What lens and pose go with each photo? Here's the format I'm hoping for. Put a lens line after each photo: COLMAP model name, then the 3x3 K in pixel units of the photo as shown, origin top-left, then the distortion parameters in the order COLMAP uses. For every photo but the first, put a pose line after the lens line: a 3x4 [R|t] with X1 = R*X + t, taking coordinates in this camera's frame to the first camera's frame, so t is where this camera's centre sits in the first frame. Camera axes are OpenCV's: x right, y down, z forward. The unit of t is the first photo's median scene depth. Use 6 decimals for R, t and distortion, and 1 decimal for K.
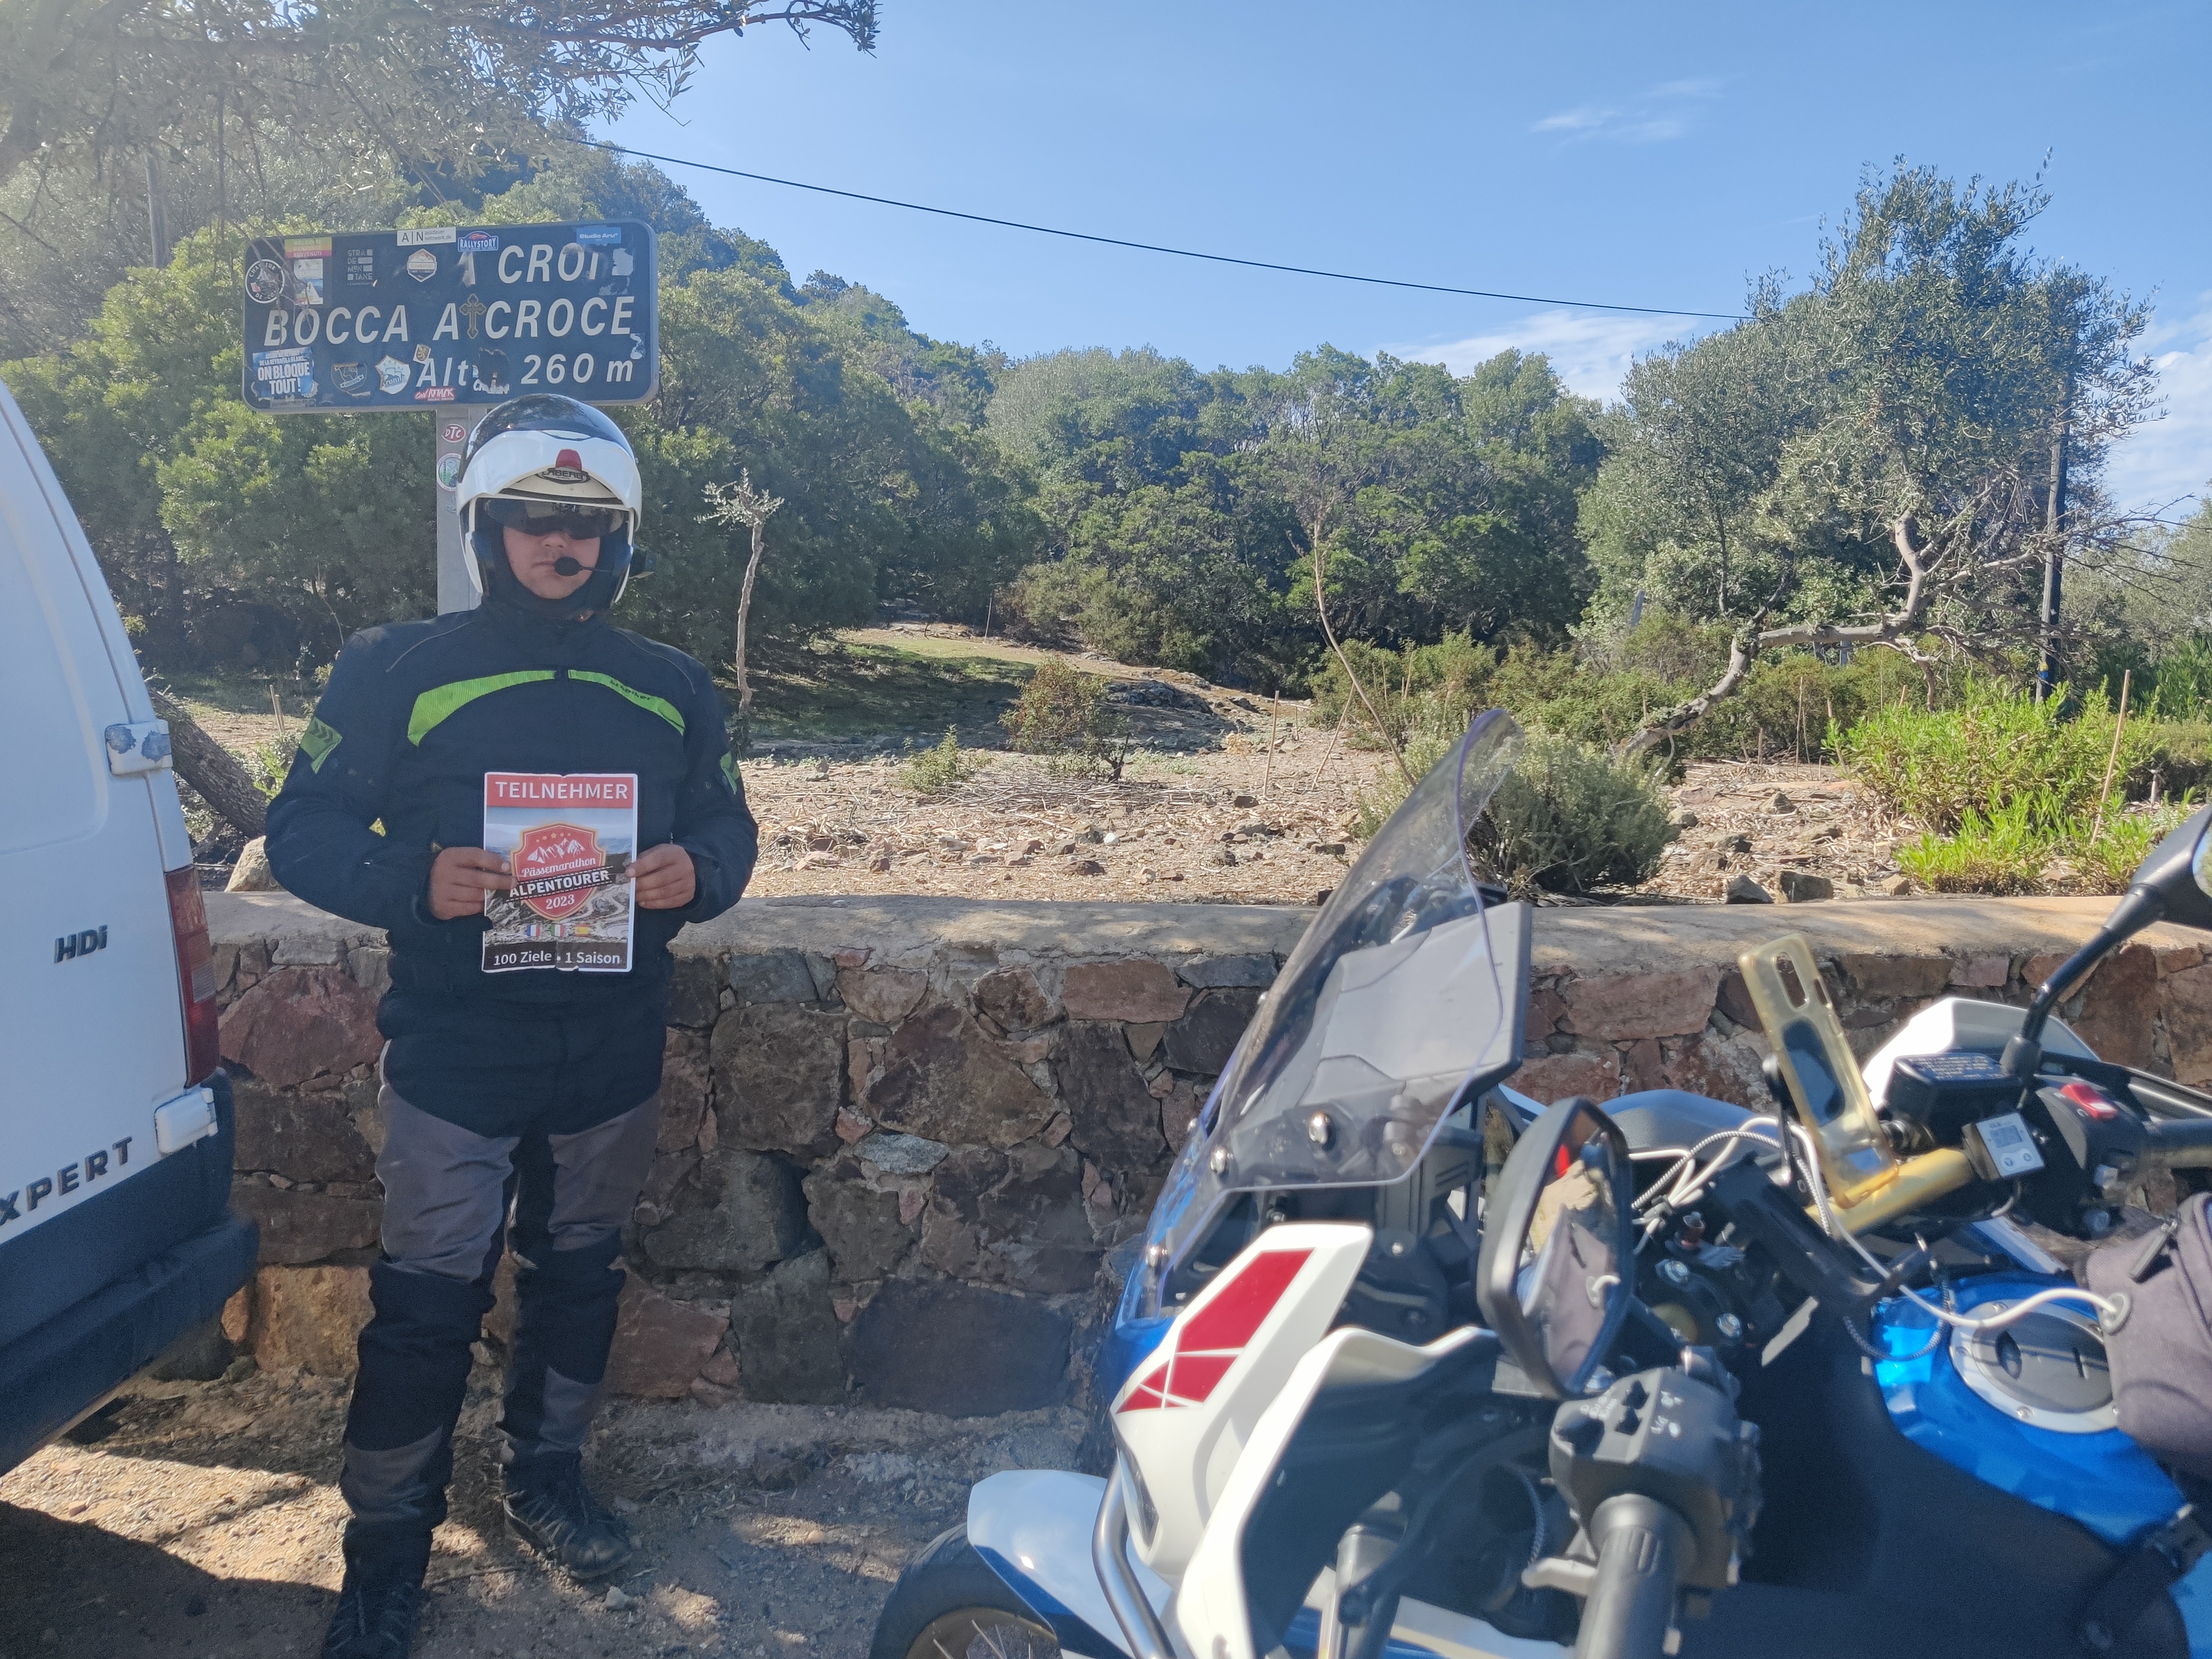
lens RADIAL K [[1813.2, 0, 1143.9], [0, 1813.2, 823.0], [0, 0, 1]] dist [-0.020276, -0.005391]
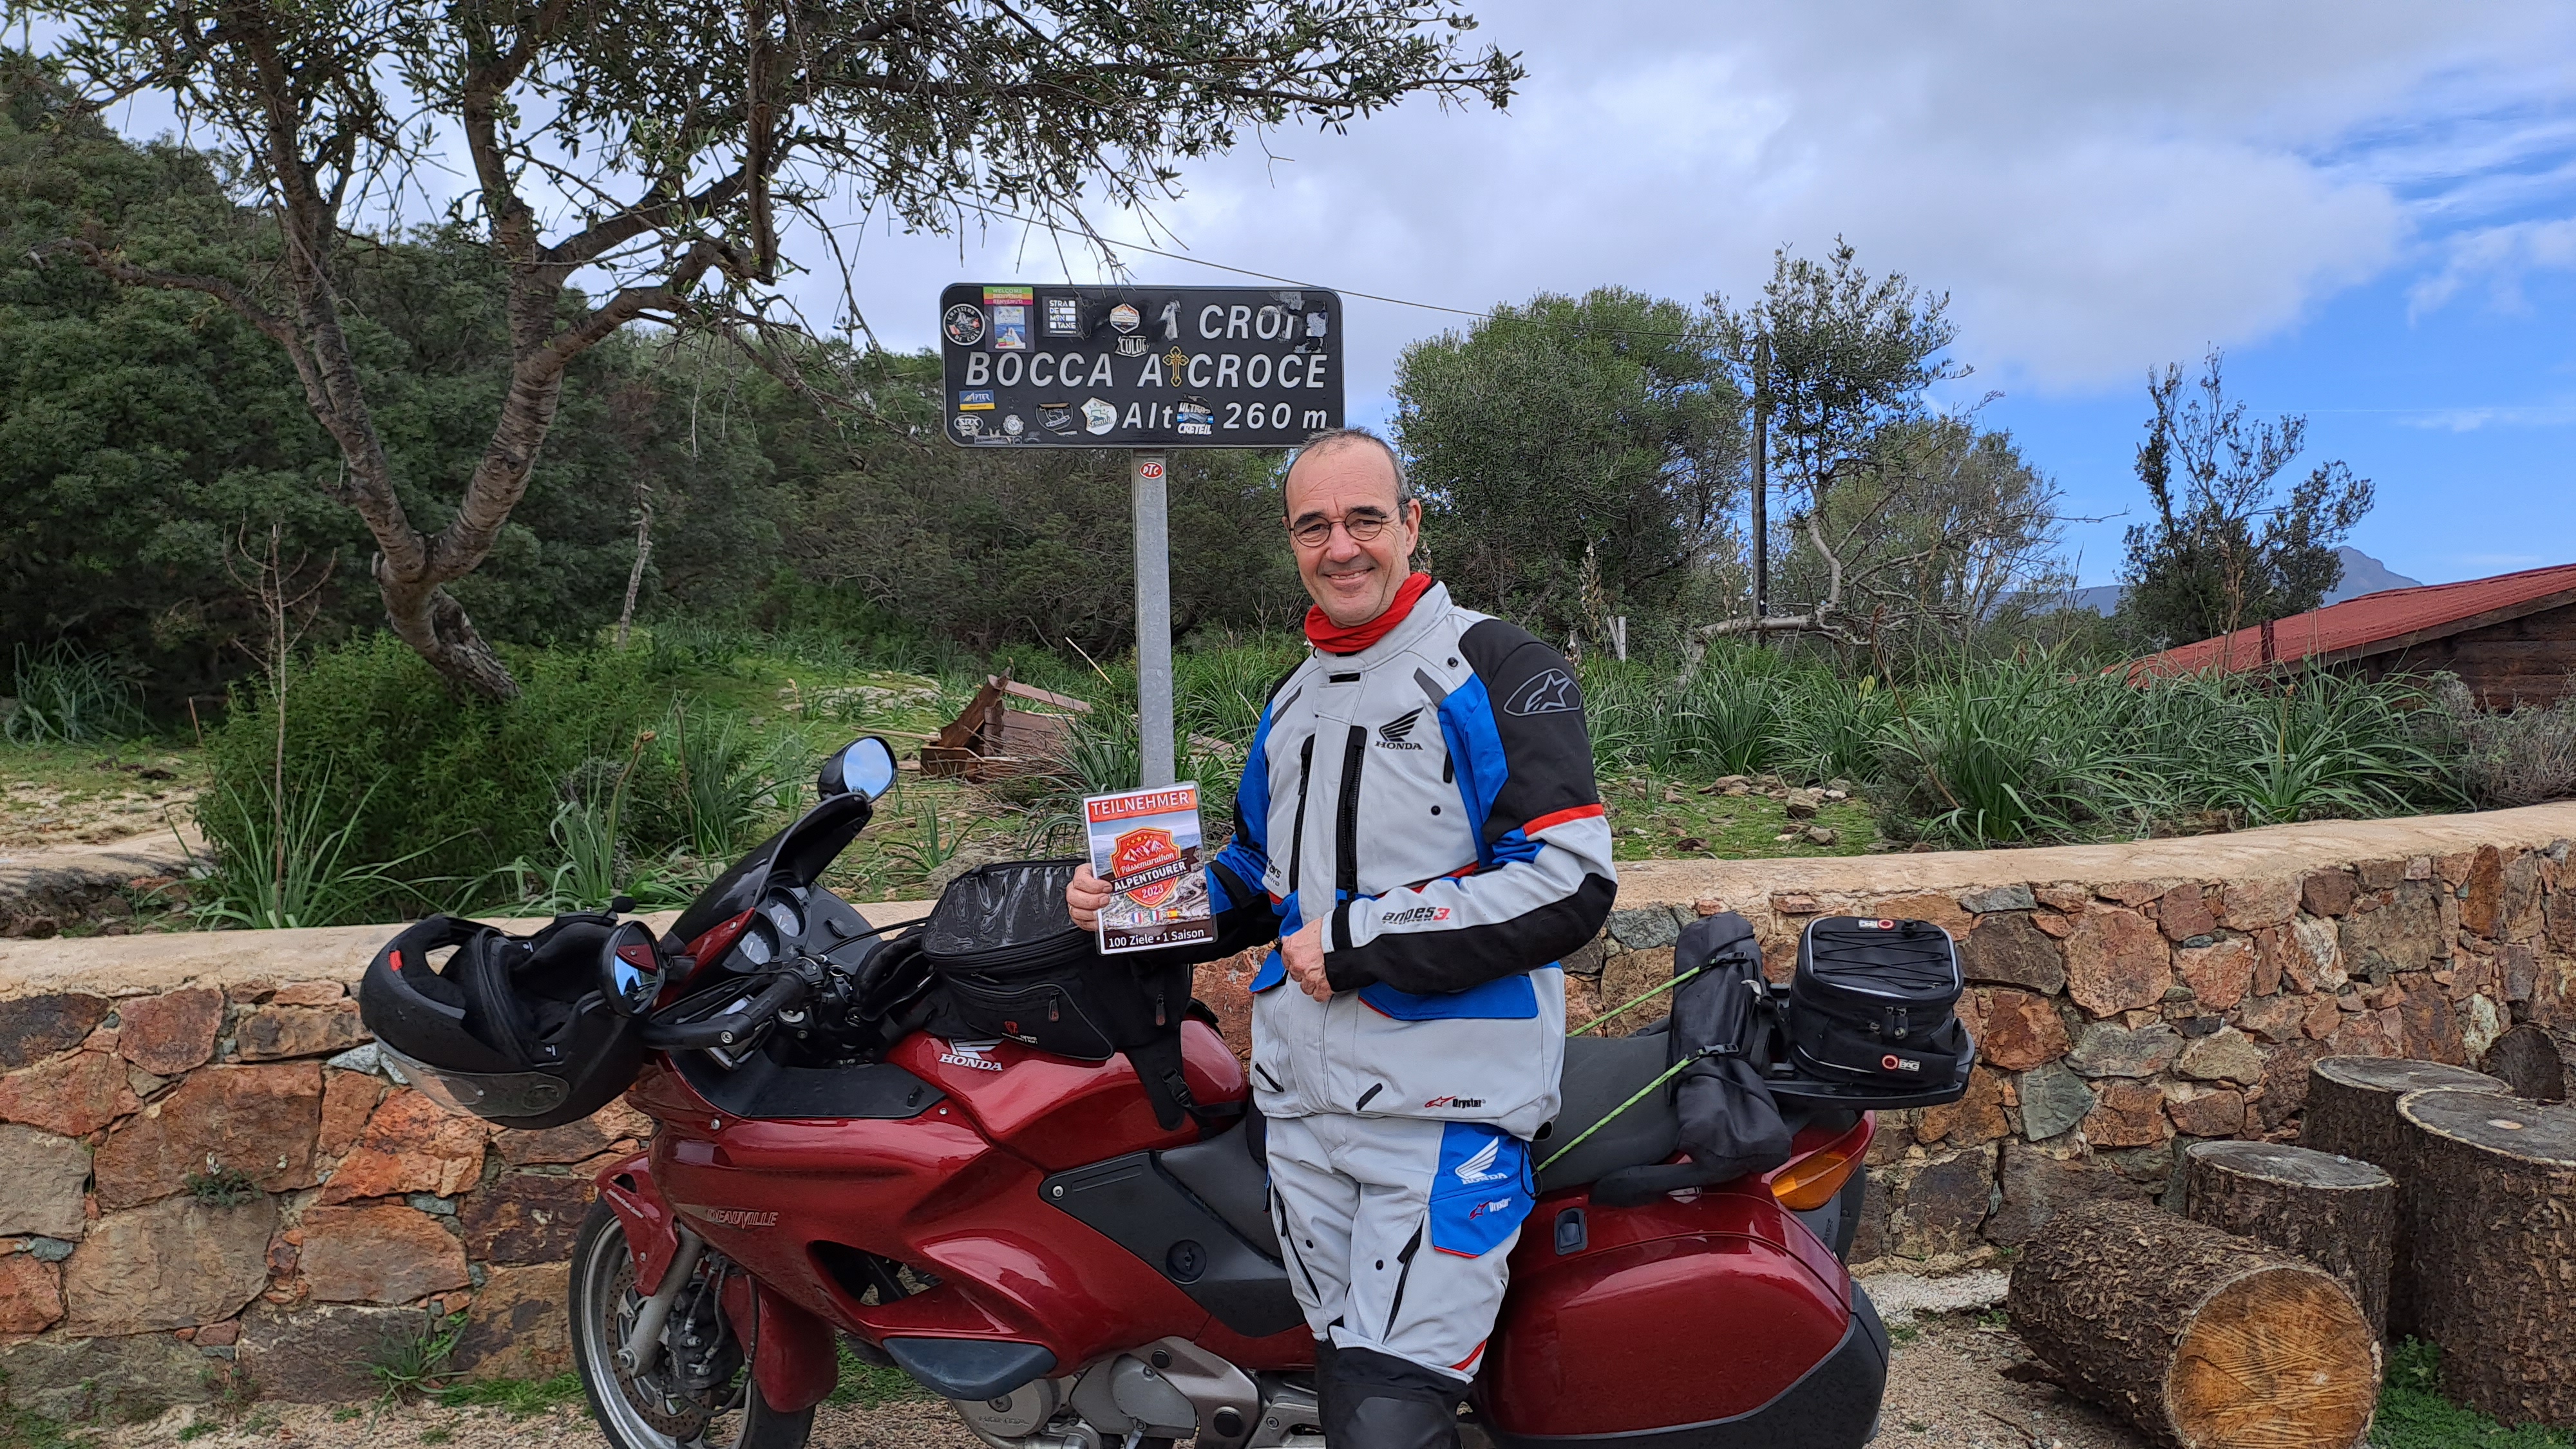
lens RADIAL K [[1928.6, 0, 1232.1], [0, 1928.6, 719.4], [0, 0, 1]] dist [0.051534, -0.025849]
pose [[0.946774, -0.031604, 0.320345, -0.733357], [0.046197, 0.998207, -0.038057, -0.015661], [-0.318568, 0.050831, 0.946536, -0.132775]]
